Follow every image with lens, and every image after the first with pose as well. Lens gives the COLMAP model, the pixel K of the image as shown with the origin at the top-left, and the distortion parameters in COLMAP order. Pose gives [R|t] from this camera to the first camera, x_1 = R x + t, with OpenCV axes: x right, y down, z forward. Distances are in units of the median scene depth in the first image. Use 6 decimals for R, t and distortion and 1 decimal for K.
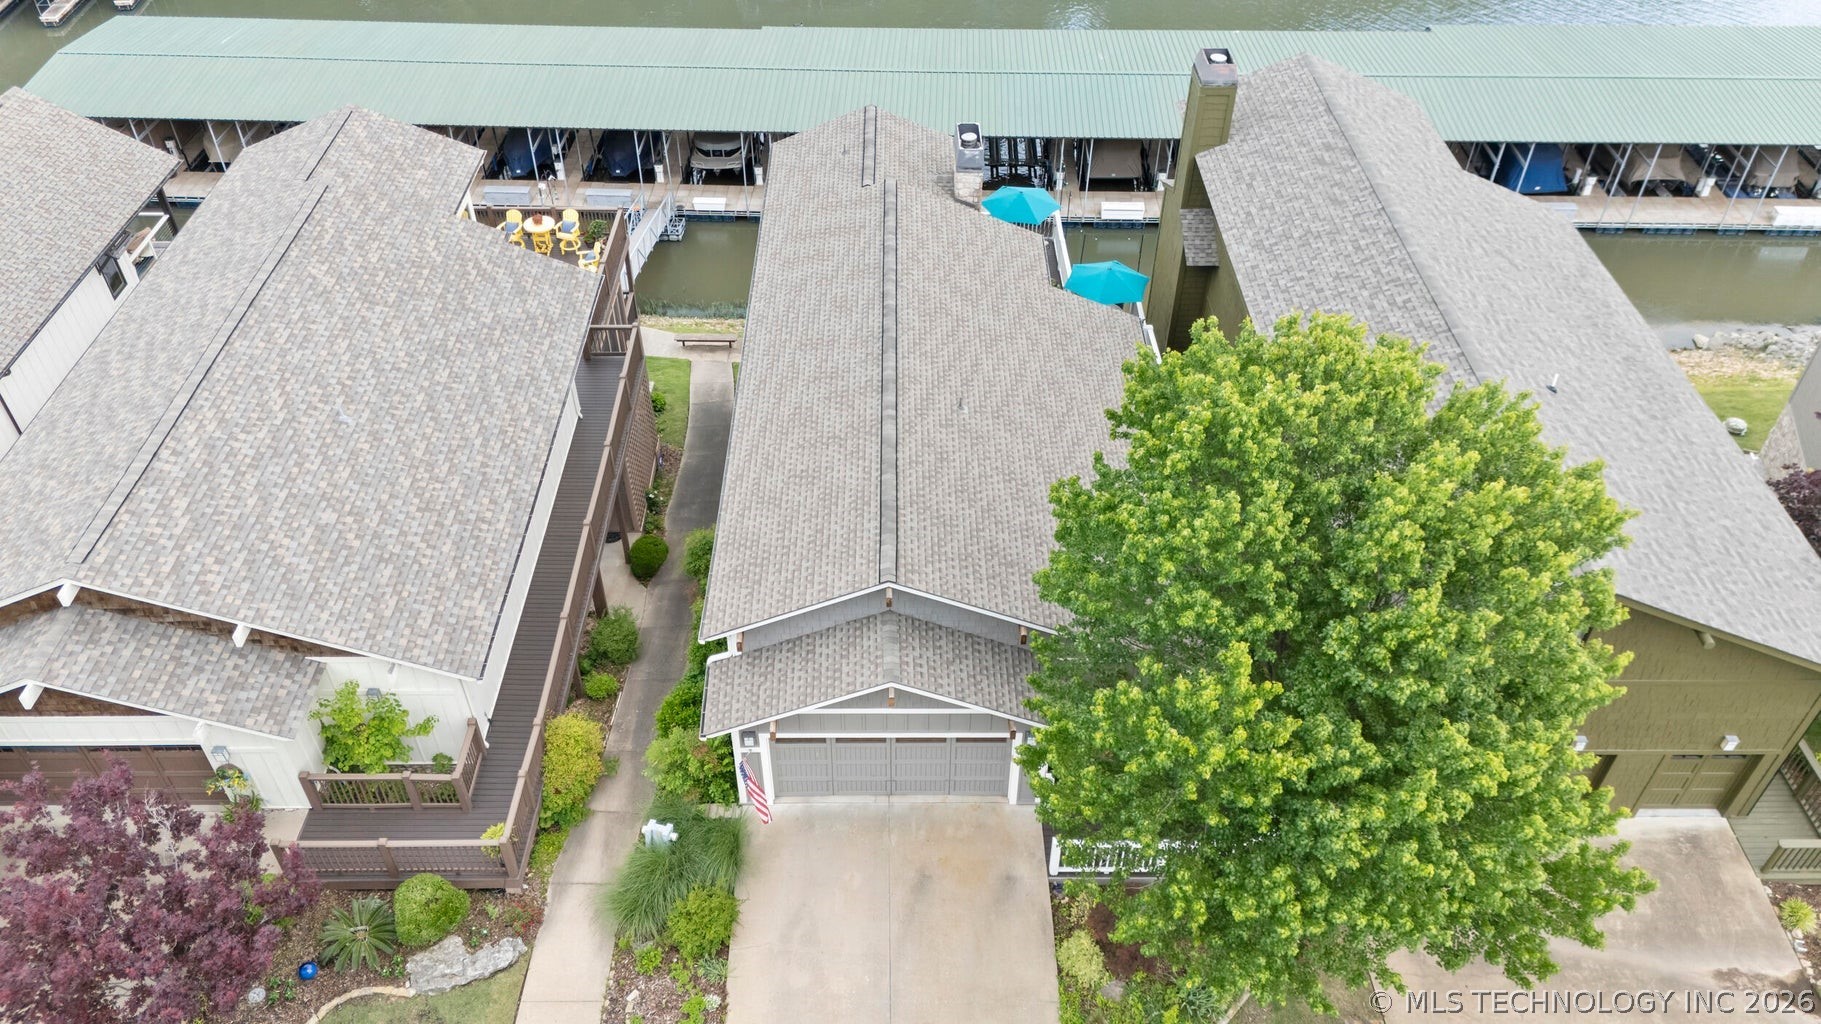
lens RADIAL K [[1329.9, 0, 887.1], [0, 1329.9, 516.2], [0, 0, 1]] dist [0.028686, -0.002348]
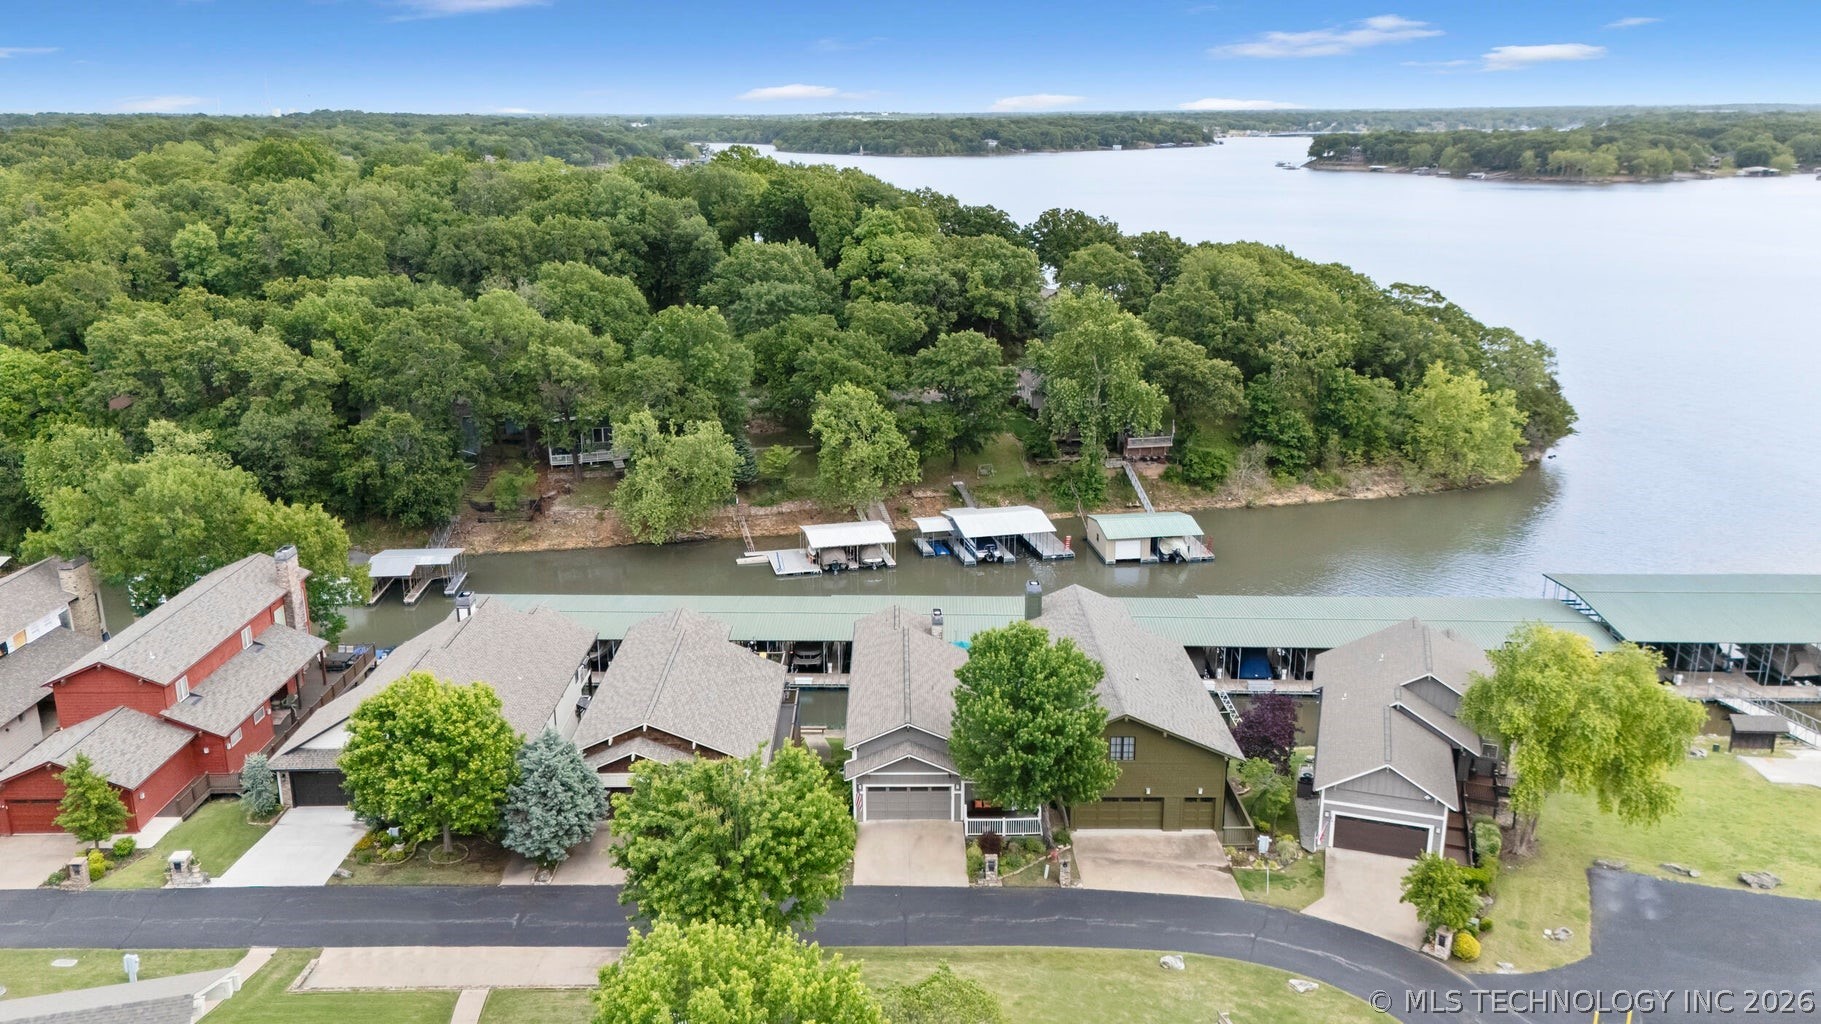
lens RADIAL K [[1384.1, 0, 910.5], [0, 1384.1, 512.0], [0, 0, 1]] dist [0.080349, -0.075379]
pose [[0.999857, -0.002831, 0.016665, -0.039633], [0.009864, 0.898318, -0.439235, 0.903287], [-0.013727, 0.439337, 0.898217, -1.864211]]
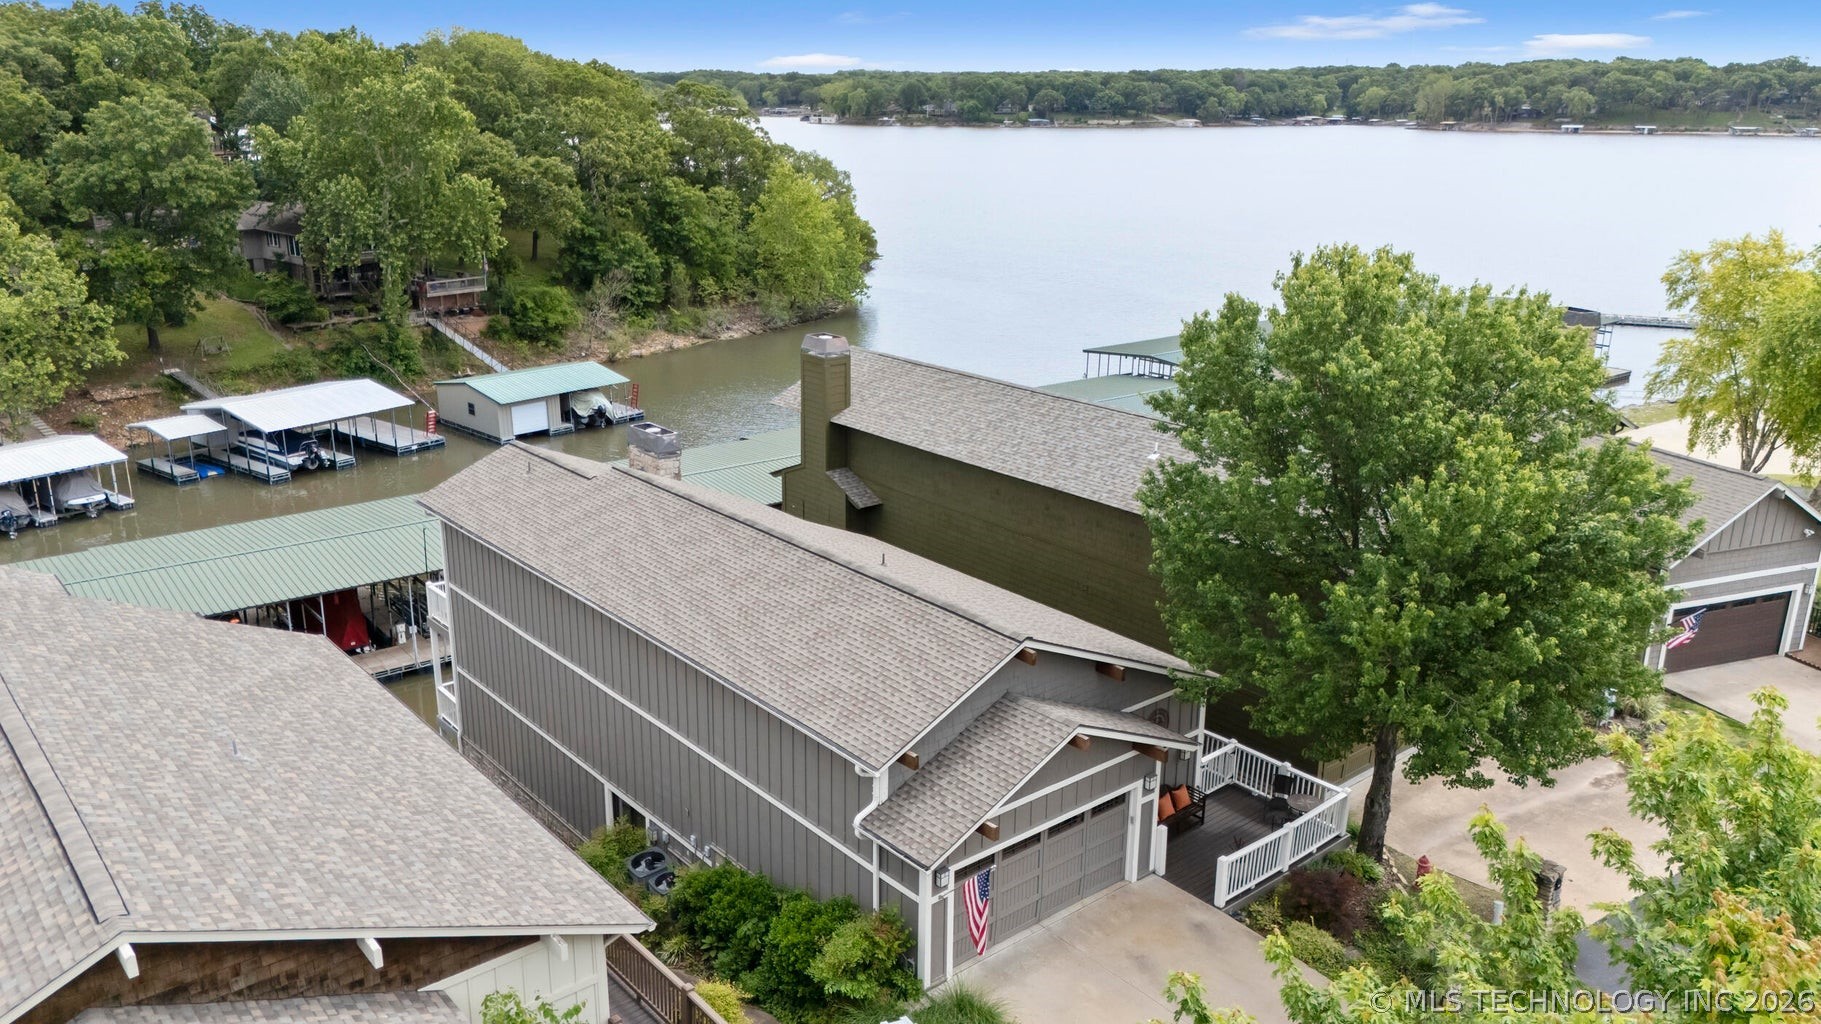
lens RADIAL K [[1384.1, 0, 910.5], [0, 1384.1, 512.0], [0, 0, 1]] dist [0.080349, -0.075379]
pose [[0.767622, -0.183999, 0.613922, -0.604083], [0.422094, 0.865961, -0.268230, 0.184752], [-0.482279, 0.465032, 0.742396, 0.199169]]
